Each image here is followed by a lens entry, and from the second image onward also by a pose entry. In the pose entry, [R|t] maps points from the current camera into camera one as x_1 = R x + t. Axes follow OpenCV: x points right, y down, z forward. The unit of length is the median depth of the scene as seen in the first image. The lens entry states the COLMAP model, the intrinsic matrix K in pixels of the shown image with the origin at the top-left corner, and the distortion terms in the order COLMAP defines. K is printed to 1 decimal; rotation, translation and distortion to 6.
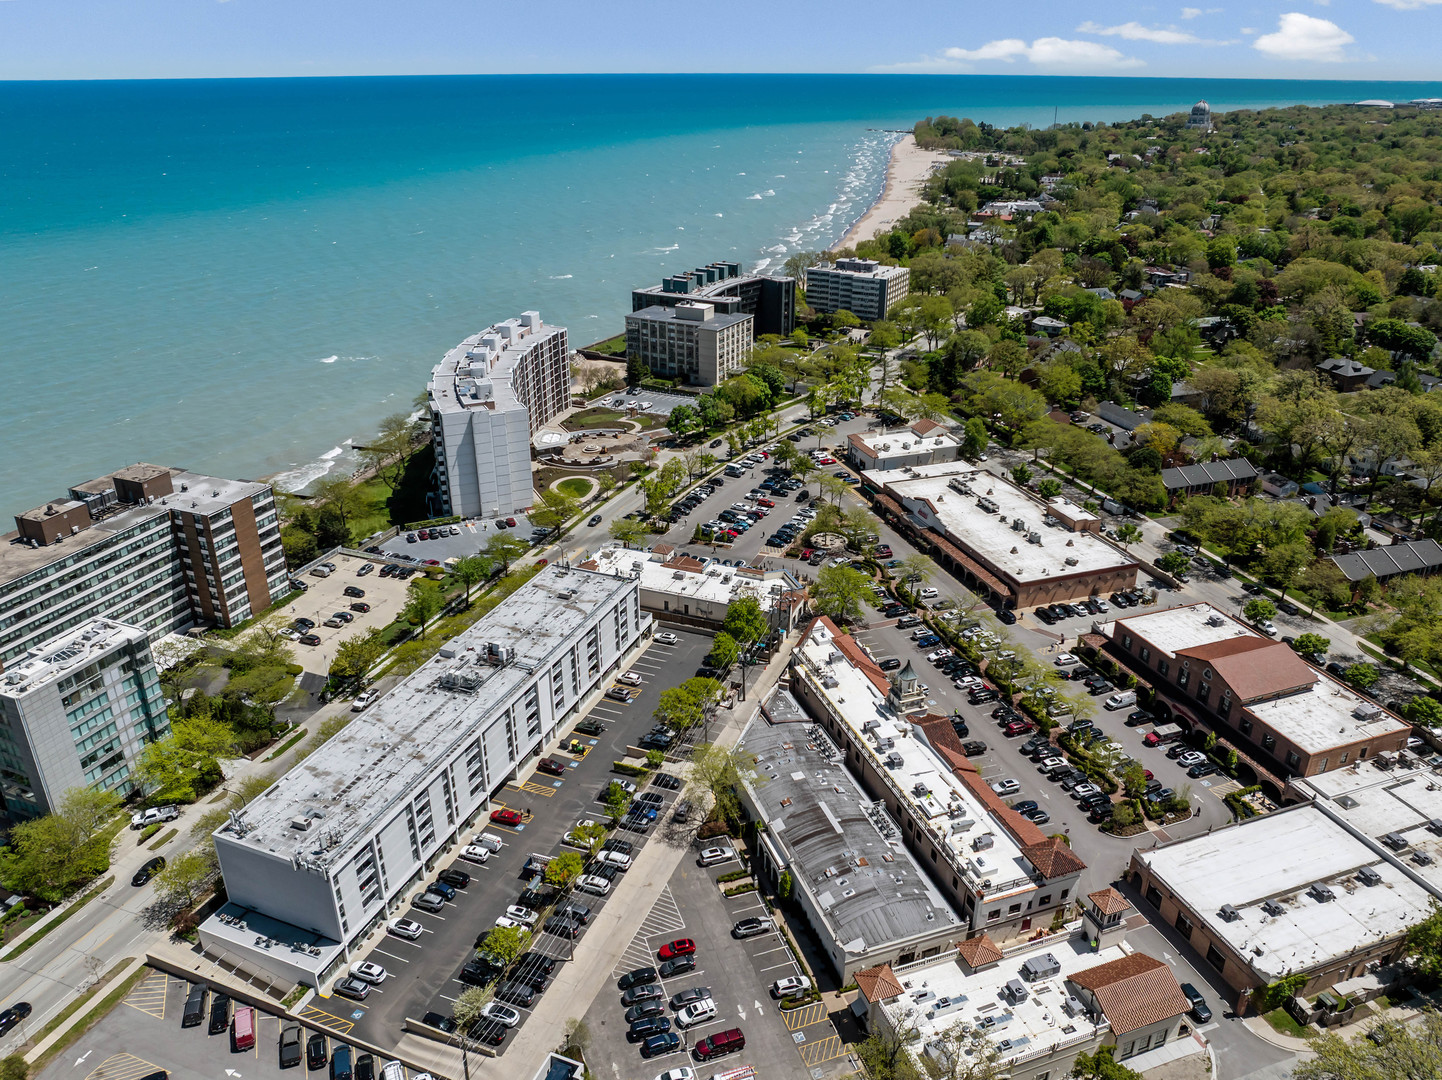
lens RADIAL K [[1041.9, 0, 705.6], [0, 1041.9, 542.8], [0, 0, 1]] dist [-0.036403, -0.004539]
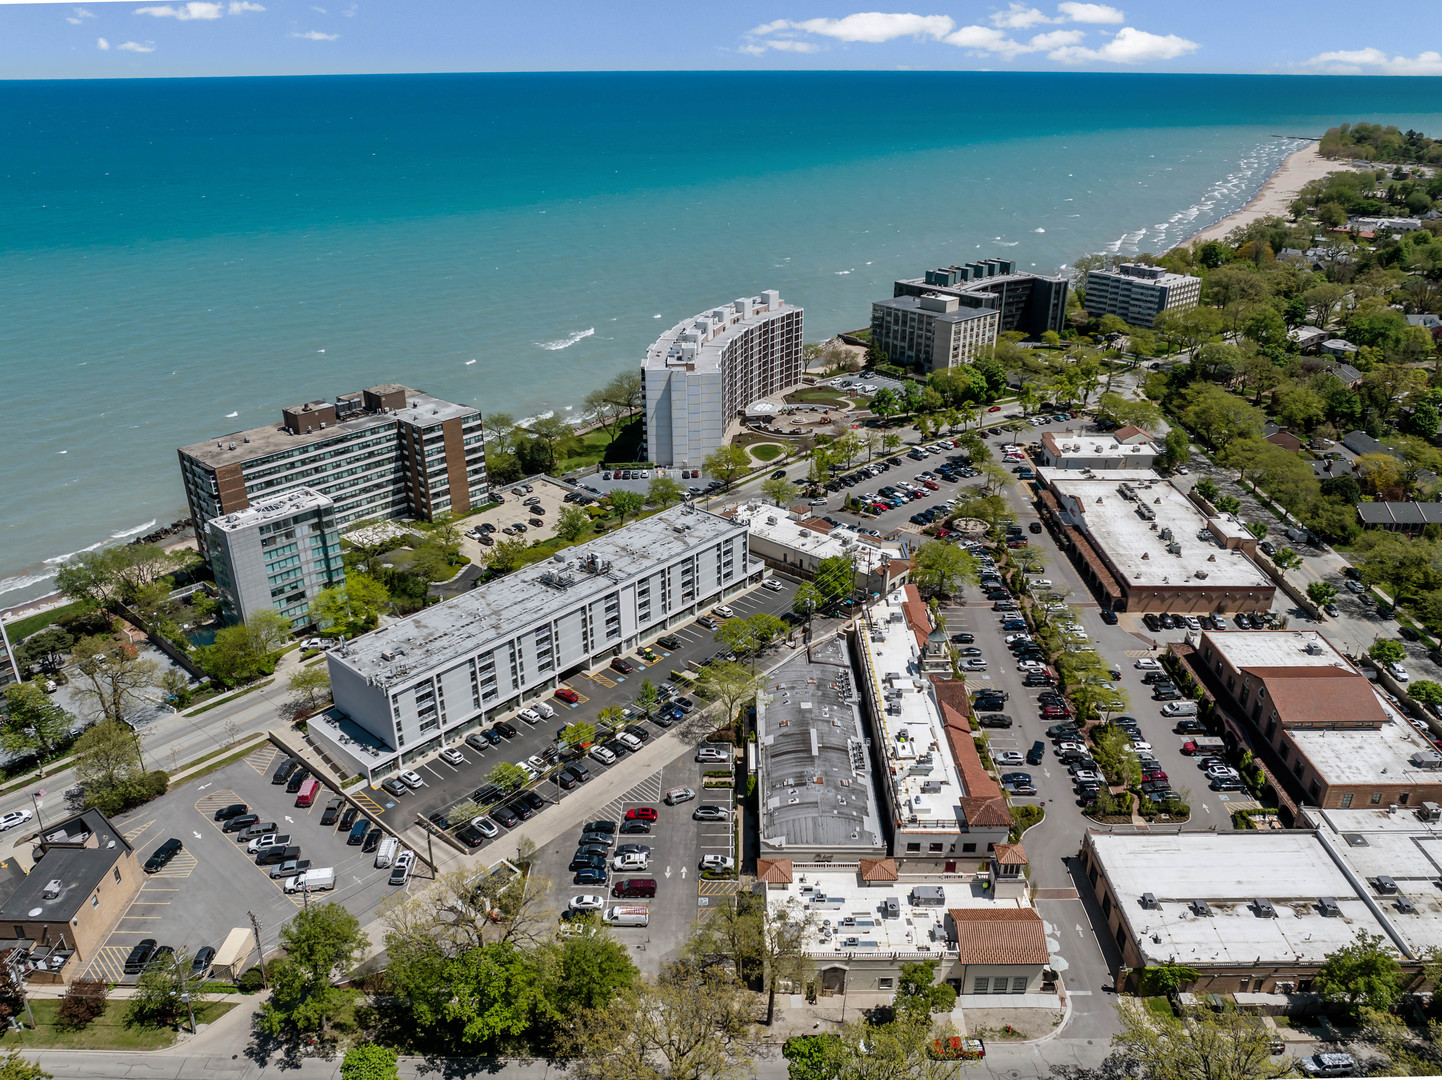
lens RADIAL K [[1041.9, 0, 705.6], [0, 1041.9, 542.8], [0, 0, 1]] dist [-0.036403, -0.004539]
pose [[0.940327, 0.139782, -0.310235, 0.245701], [-0.138718, 0.990001, 0.025608, 0.032056], [0.310712, 0.018955, 0.950315, -0.067940]]
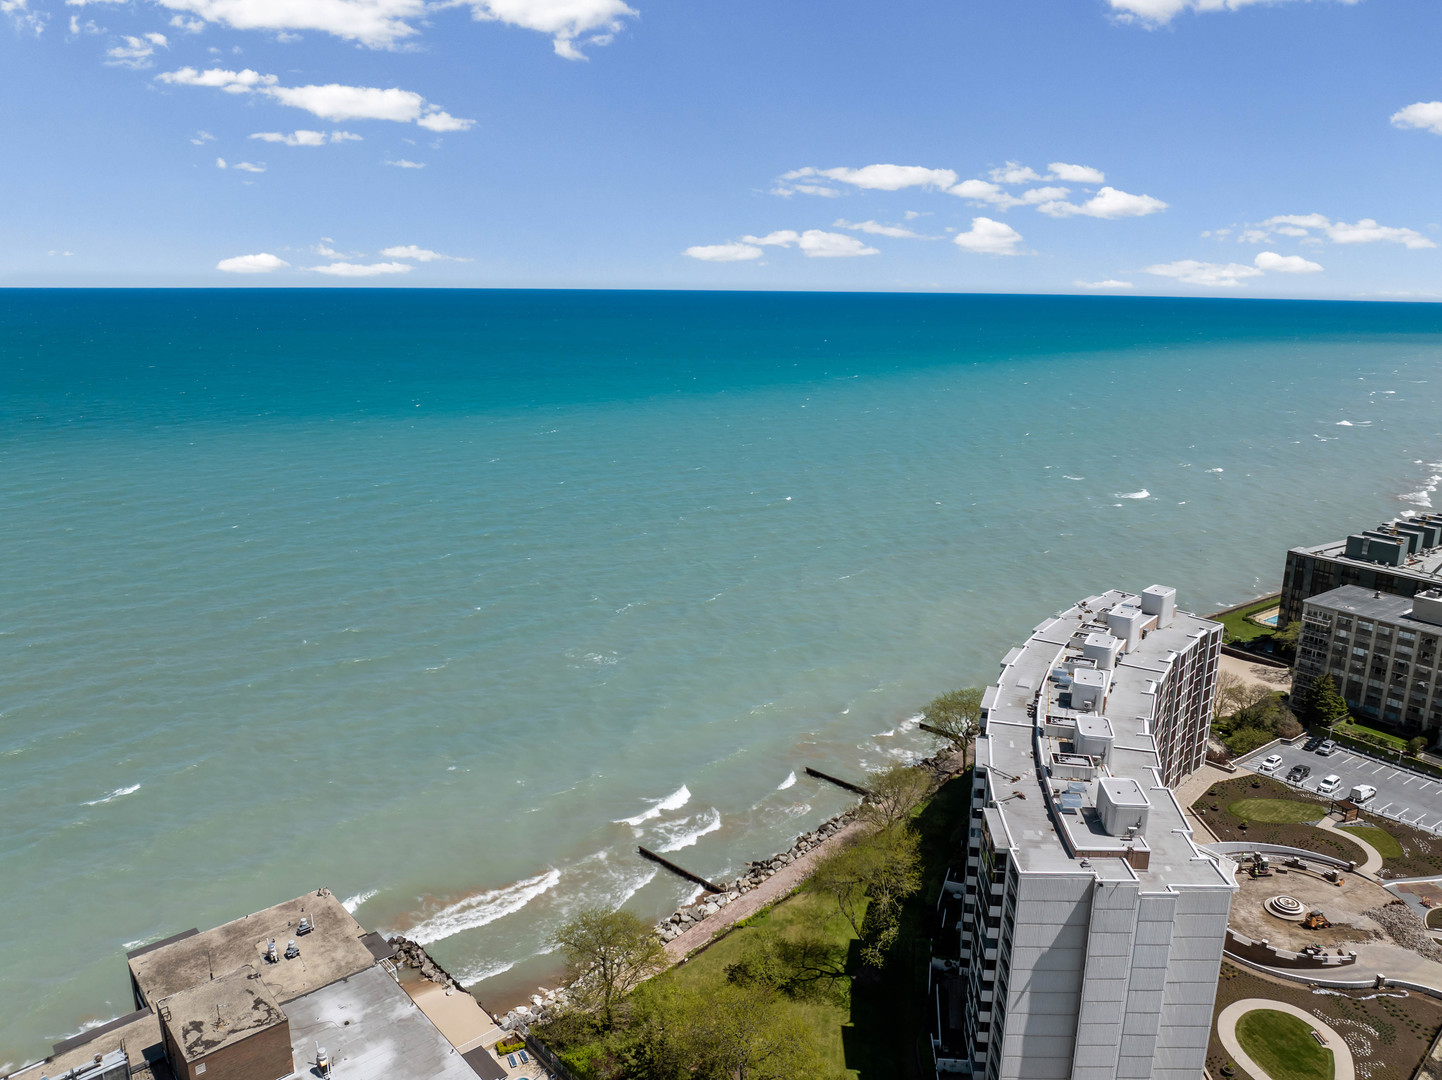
lens RADIAL K [[1027.7, 0, 721.0], [0, 1027.7, 540.0], [0, 0, 1]] dist [-0.031072, -0.001560]
pose [[0.901026, 0.114320, -0.418430, -0.274010], [-0.190126, 0.971129, -0.144085, -0.223604], [0.389878, 0.209379, 0.896747, 0.759571]]
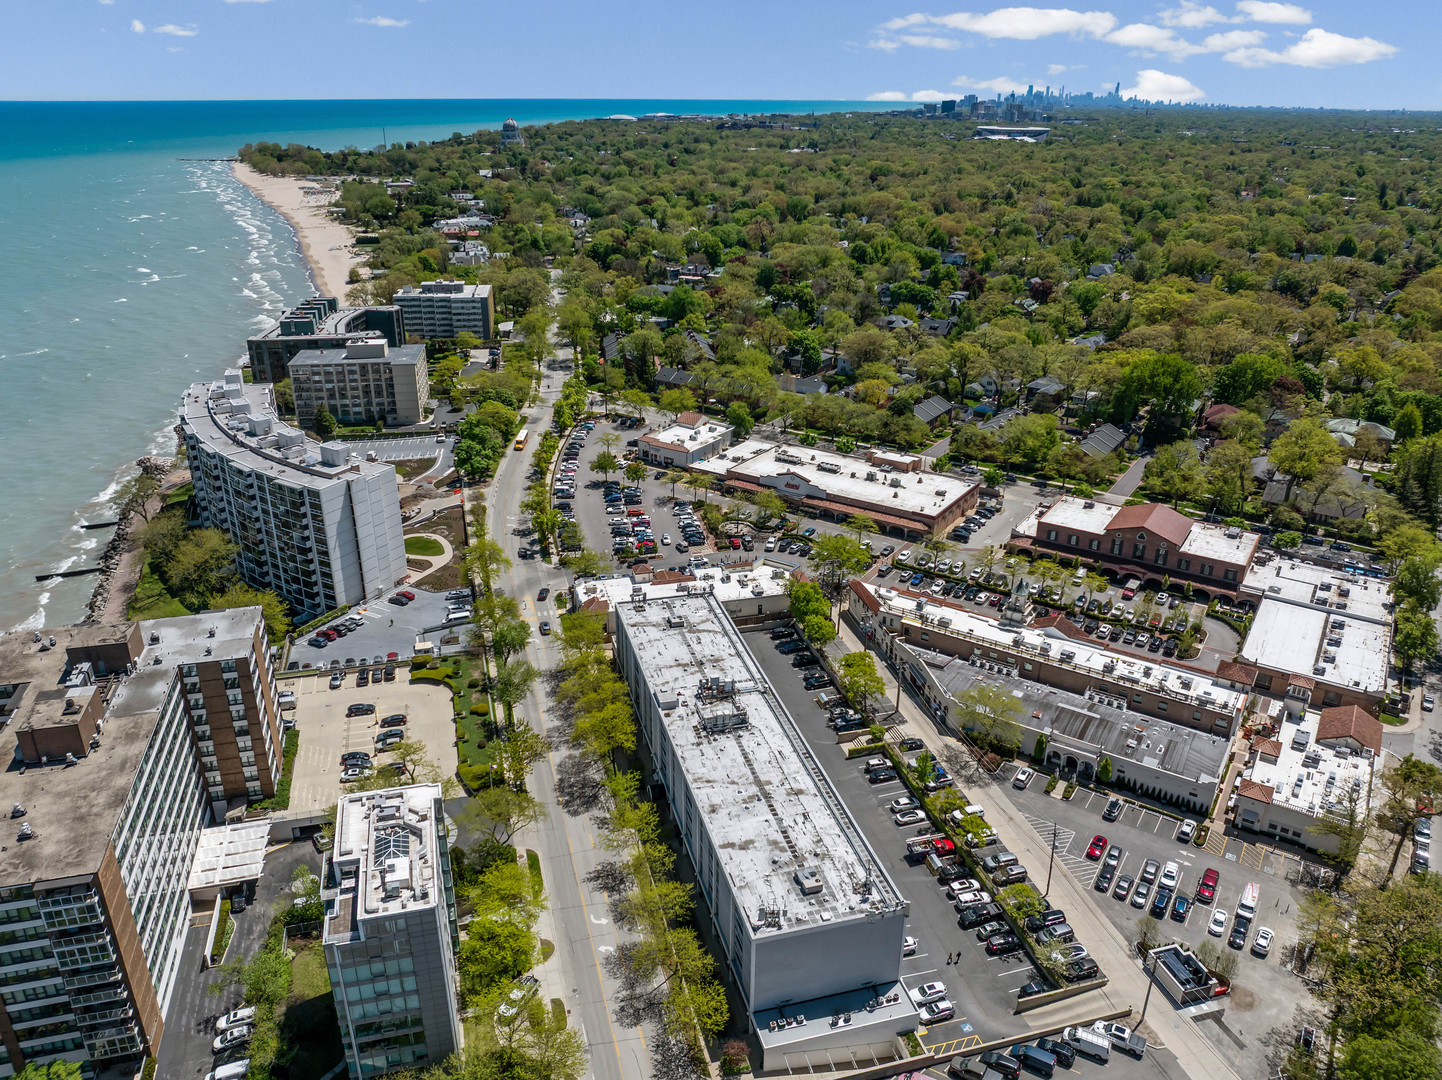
lens RADIAL K [[1027.7, 0, 721.0], [0, 1027.7, 540.0], [0, 0, 1]] dist [-0.031072, -0.001560]
pose [[0.794784, -0.233059, 0.560359, -0.620026], [0.242407, 0.968382, 0.058943, -0.070922], [-0.556379, 0.088988, 0.826150, 0.180477]]
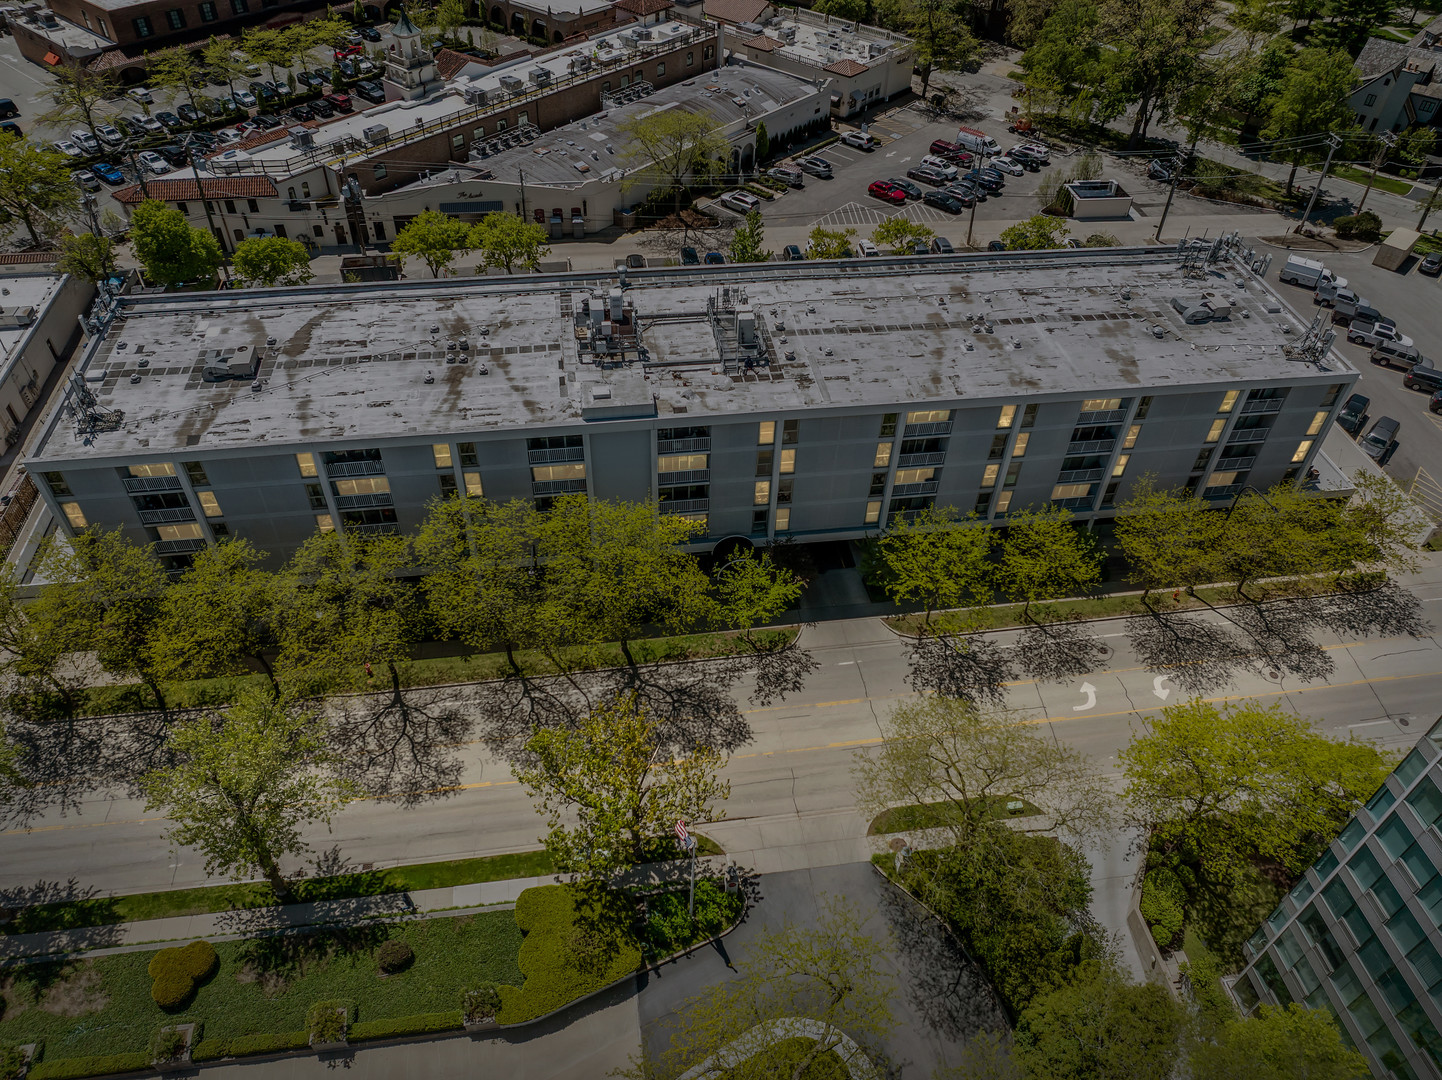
lens RADIAL K [[1027.7, 0, 721.0], [0, 1027.7, 540.0], [0, 0, 1]] dist [-0.031072, -0.001560]
pose [[-0.497981, -0.607838, 0.618505, -0.476590], [0.336834, 0.521651, 0.783851, -0.139160], [-0.799098, 0.598677, -0.055032, 0.911452]]
